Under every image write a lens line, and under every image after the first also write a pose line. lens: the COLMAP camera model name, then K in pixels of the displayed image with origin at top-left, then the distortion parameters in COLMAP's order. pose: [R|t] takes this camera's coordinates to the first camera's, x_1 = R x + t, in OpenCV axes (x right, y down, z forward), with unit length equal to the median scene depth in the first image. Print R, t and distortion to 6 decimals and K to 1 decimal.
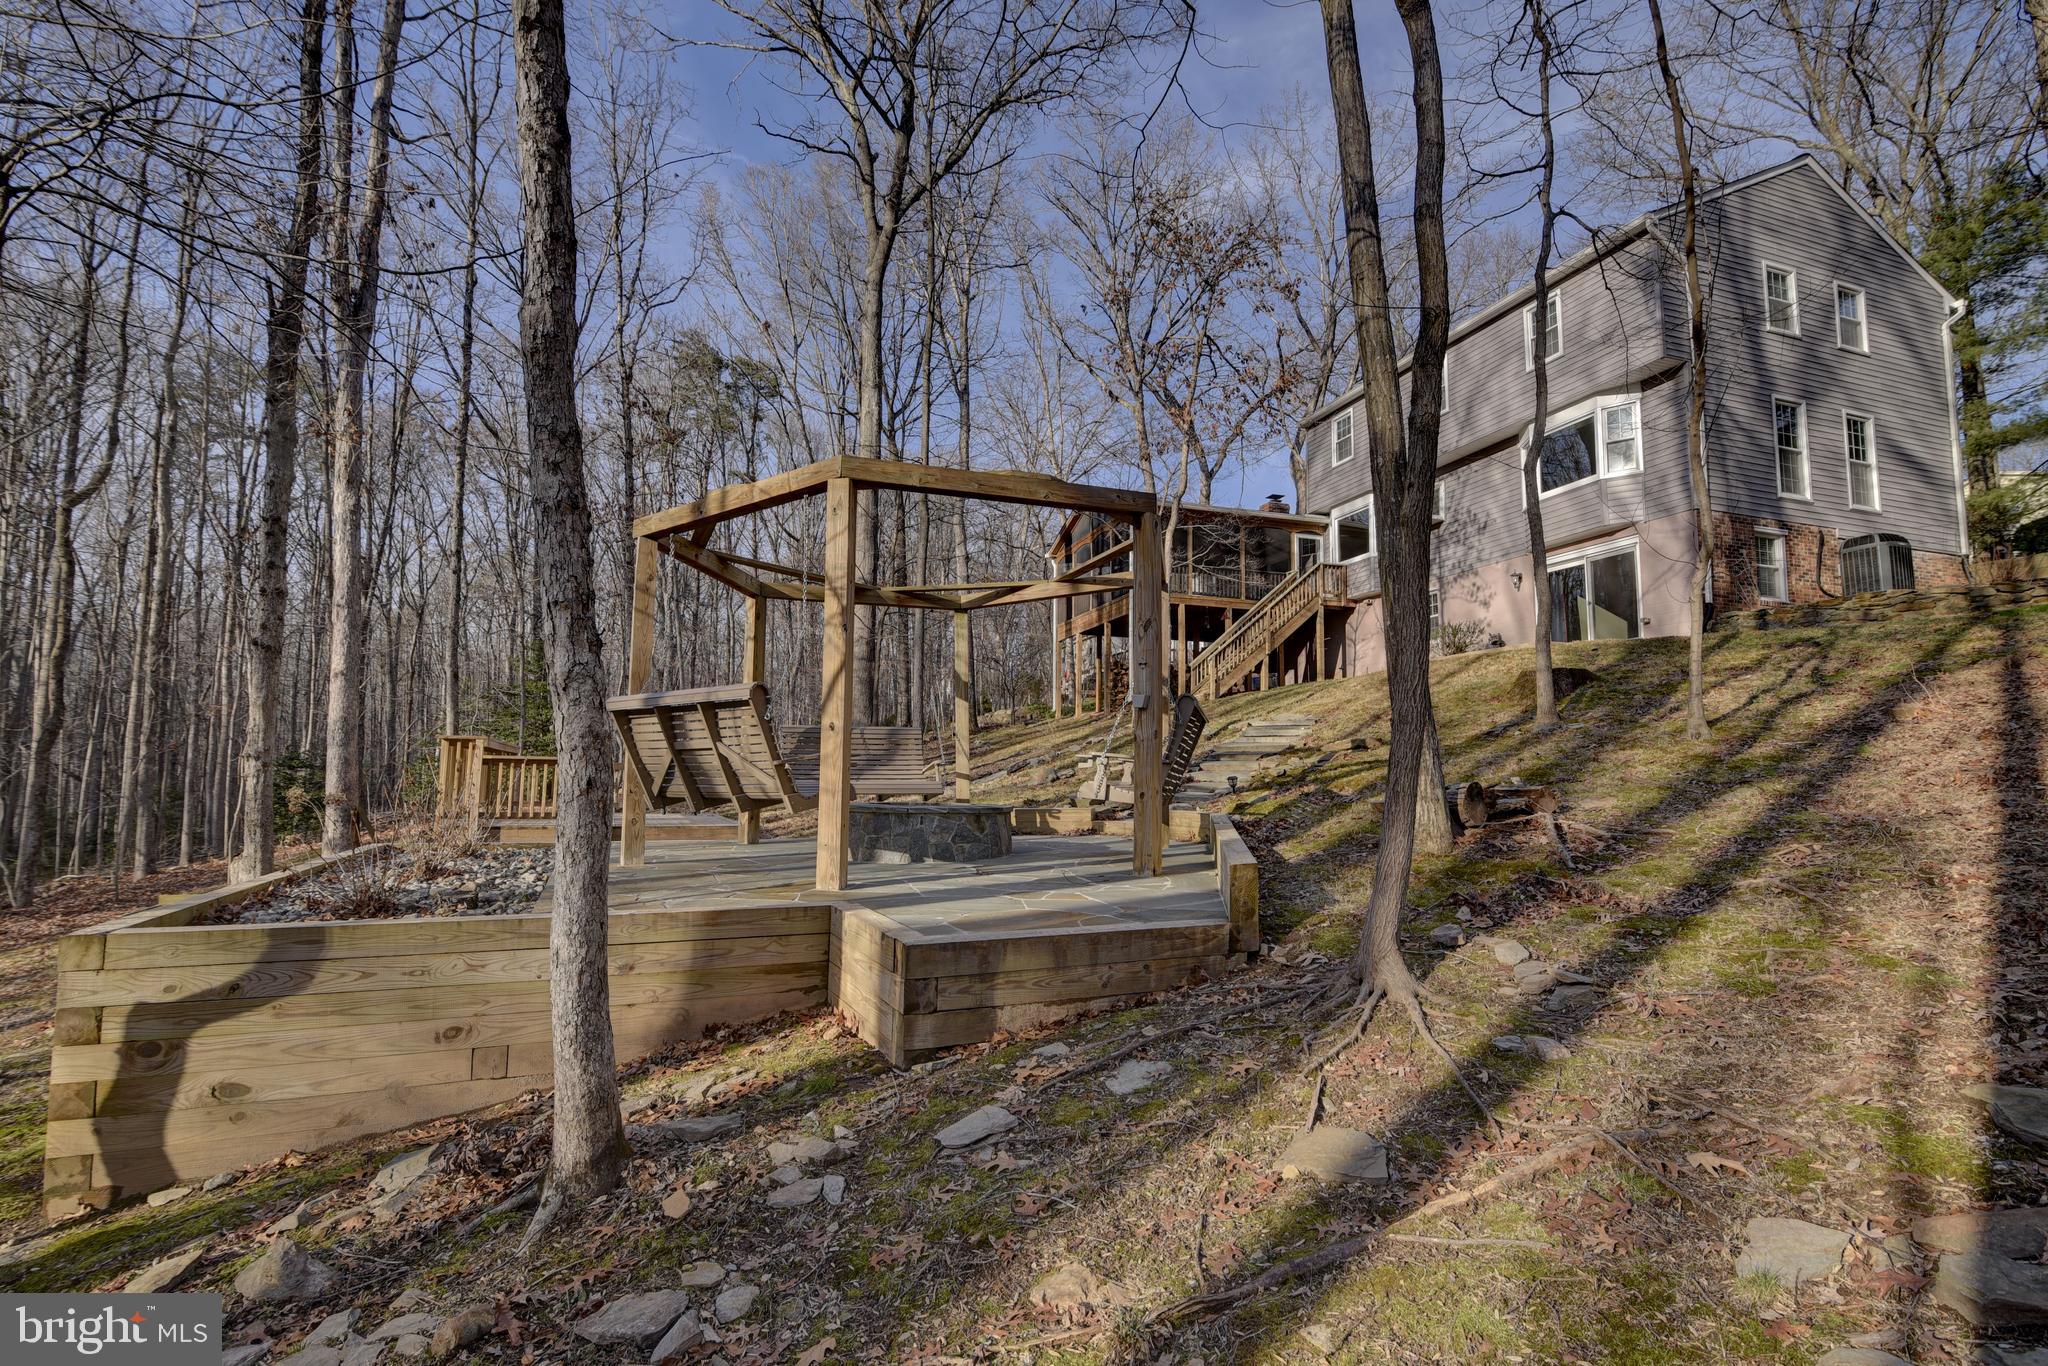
lens RADIAL K [[952.3, 0, 1024.0], [0, 952.3, 683.0], [0, 0, 1]] dist [-0.013926, -0.000008]
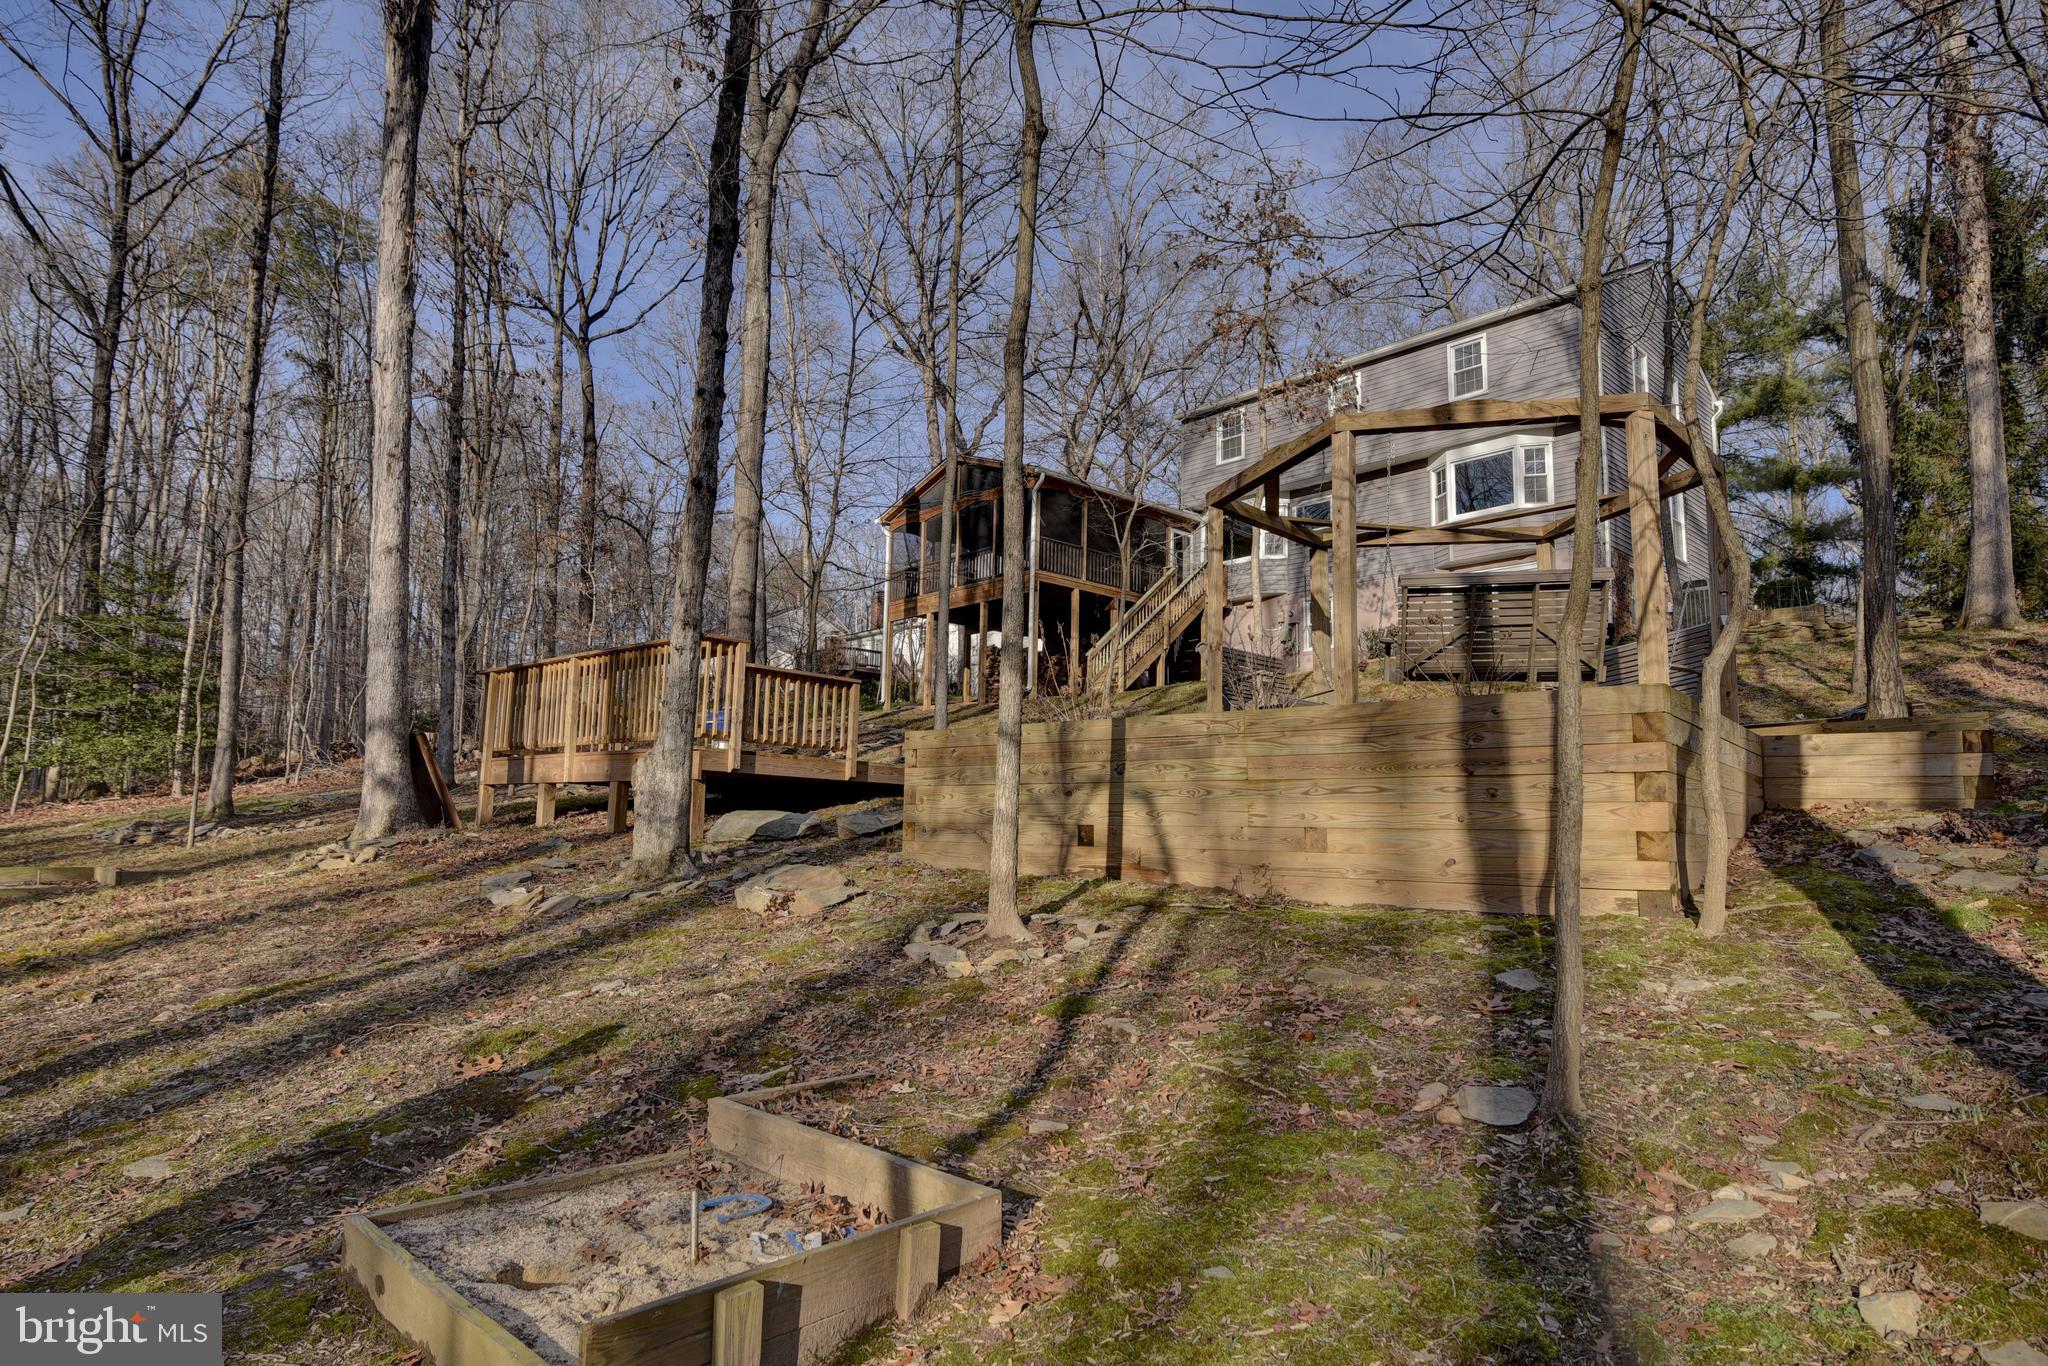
lens RADIAL K [[1165.8, 0, 1024.0], [0, 1165.8, 683.0], [0, 0, 1]] dist [-0.003094, -0.000981]
pose [[0.905377, 0.062440, 0.419992, -0.361109], [-0.051886, 0.997985, -0.036518, 0.053375], [-0.421426, 0.011271, 0.906793, -0.001392]]
